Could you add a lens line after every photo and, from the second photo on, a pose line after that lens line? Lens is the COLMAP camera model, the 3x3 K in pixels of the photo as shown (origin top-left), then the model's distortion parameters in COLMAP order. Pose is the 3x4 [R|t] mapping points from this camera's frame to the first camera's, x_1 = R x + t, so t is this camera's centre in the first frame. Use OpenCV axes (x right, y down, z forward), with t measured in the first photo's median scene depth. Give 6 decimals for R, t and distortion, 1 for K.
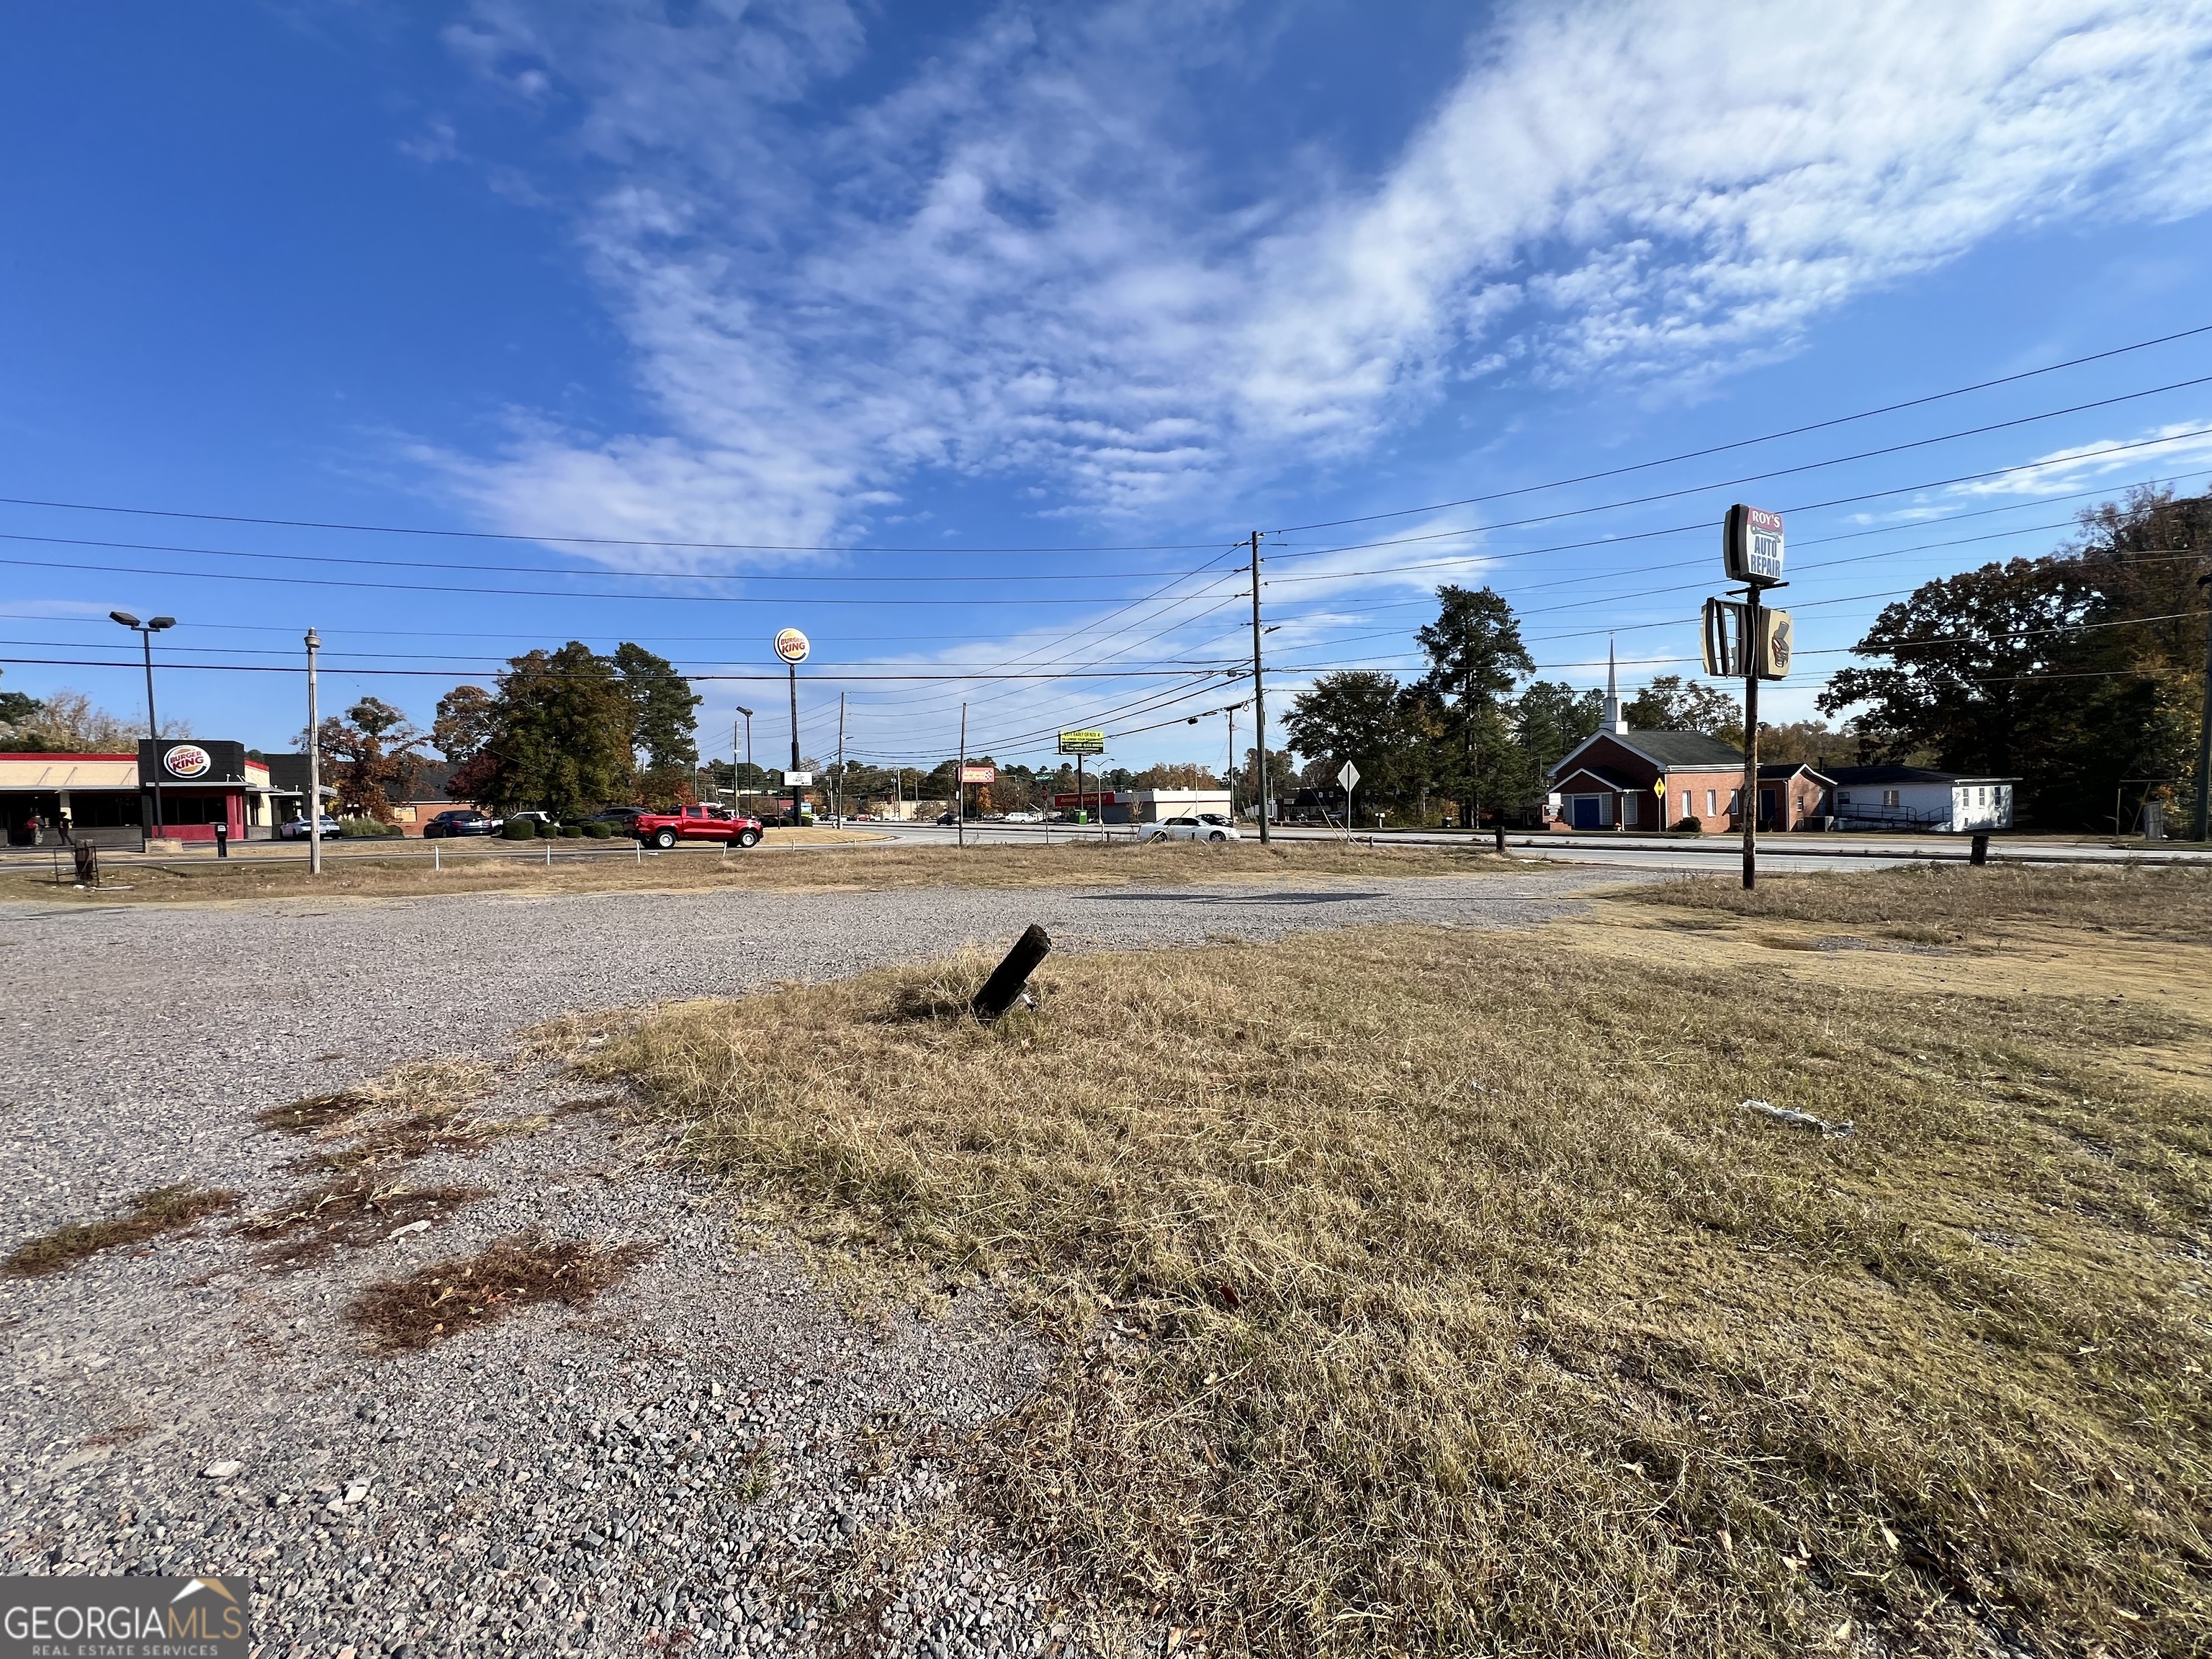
lens RADIAL K [[886.1, 0, 1092.2], [0, 886.1, 830.2], [0, 0, 1]] dist [-0.003287, 0.001217]
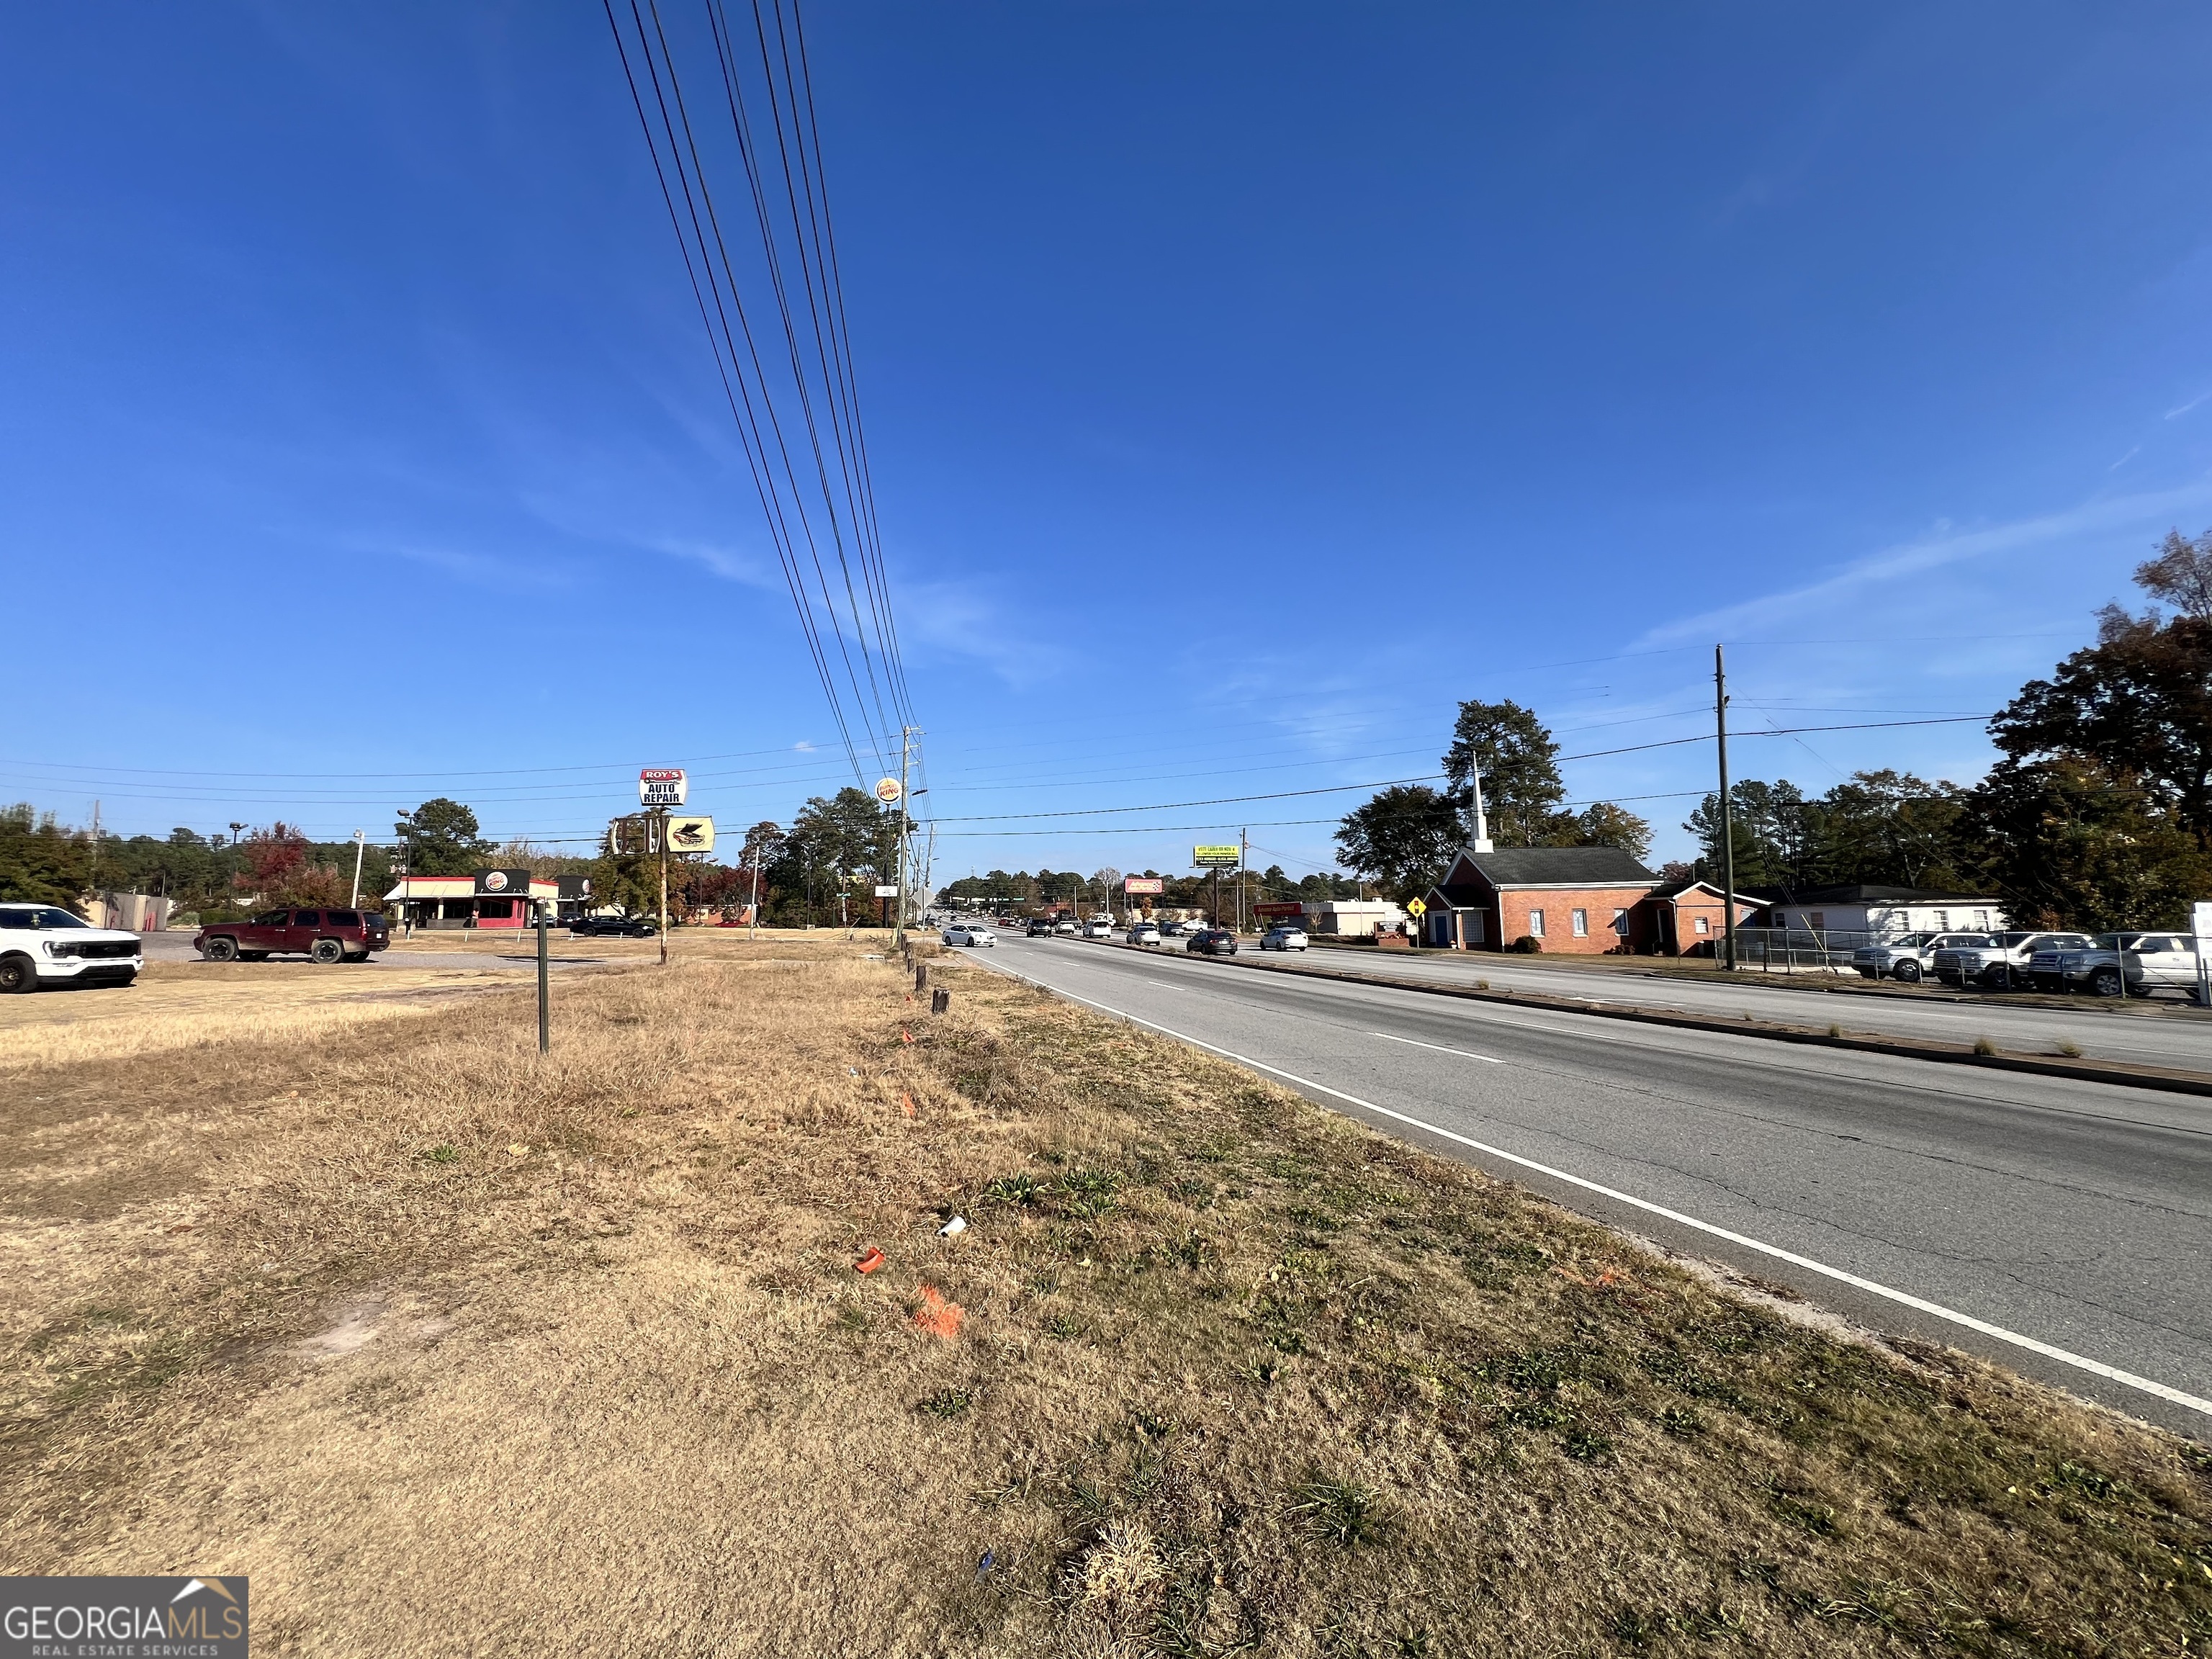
lens RADIAL K [[886.1, 0, 1101.7], [0, 886.1, 831.4], [0, 0, 1]] dist [-0.003287, 0.001217]
pose [[0.917438, -0.022068, -0.397265, 0.543939], [-0.025213, 0.993230, -0.113399, -0.005749], [0.397078, 0.114052, 0.910671, -0.085960]]
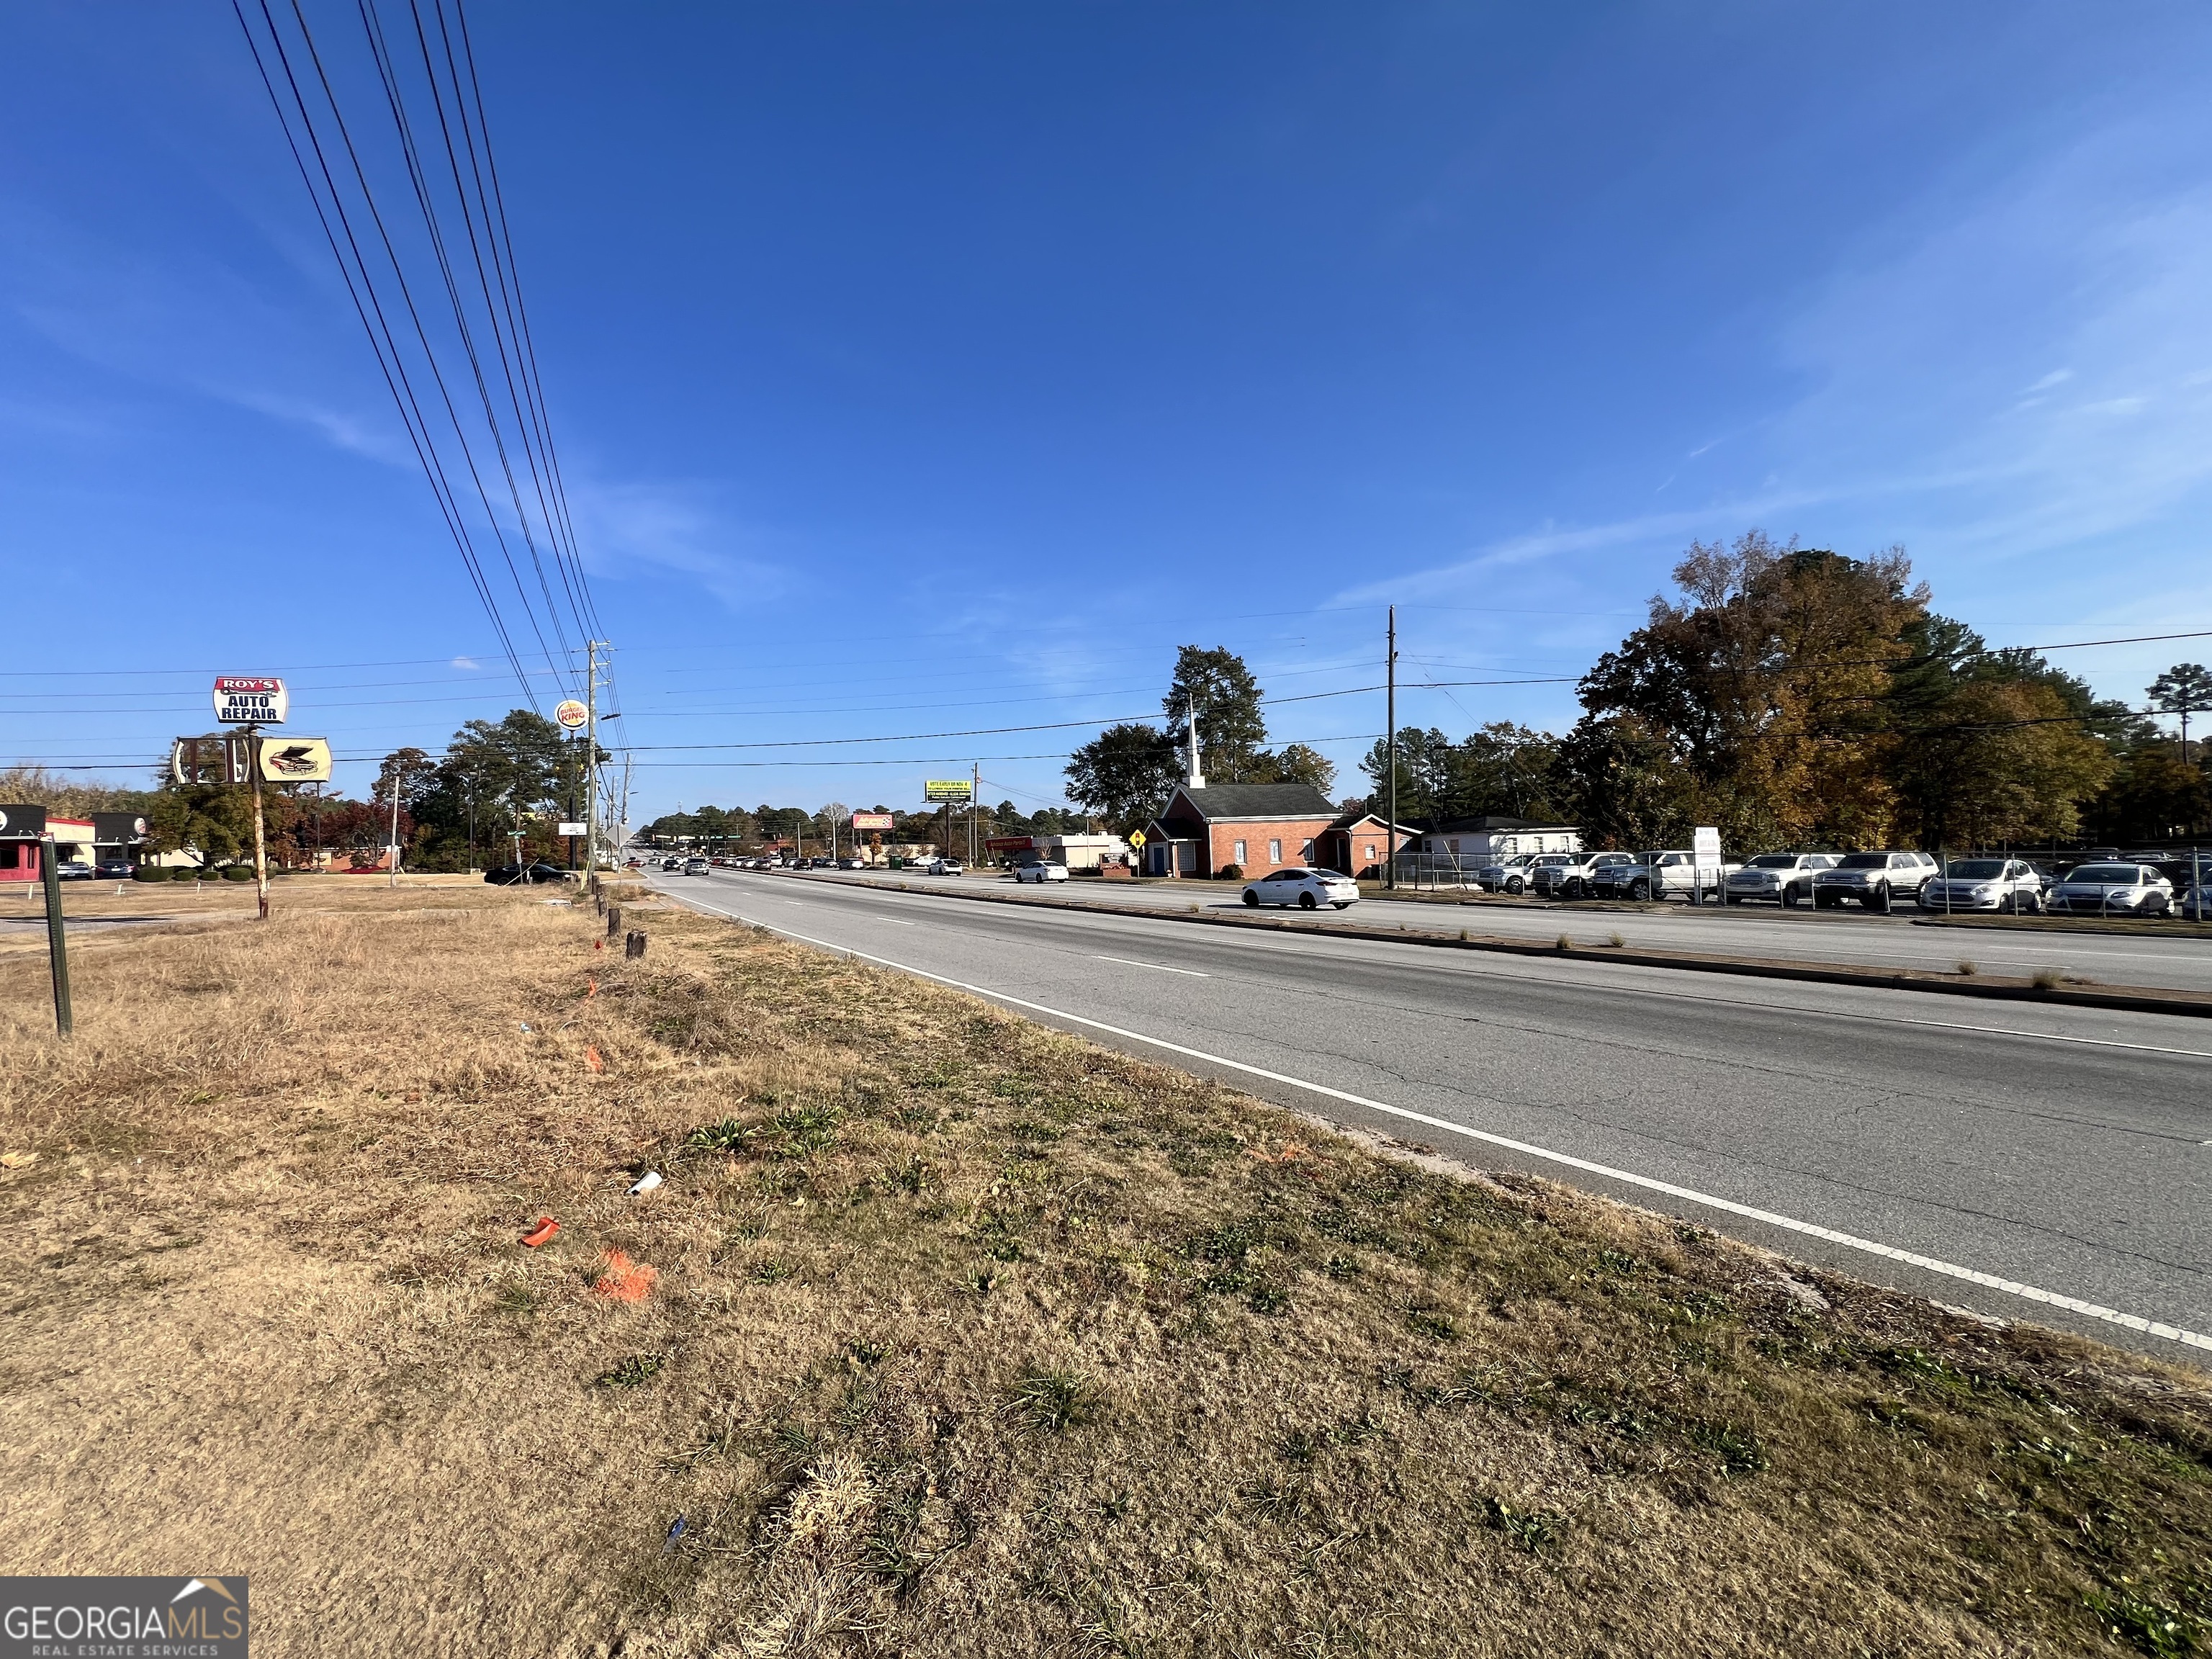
lens RADIAL K [[886.1, 0, 1100.7], [0, 886.1, 830.4], [0, 0, 1]] dist [-0.003287, 0.001217]
pose [[0.993842, -0.003303, -0.110755, 0.544260], [-0.001851, 0.998922, -0.046392, -0.004536], [0.110789, 0.046312, 0.992764, -0.083429]]
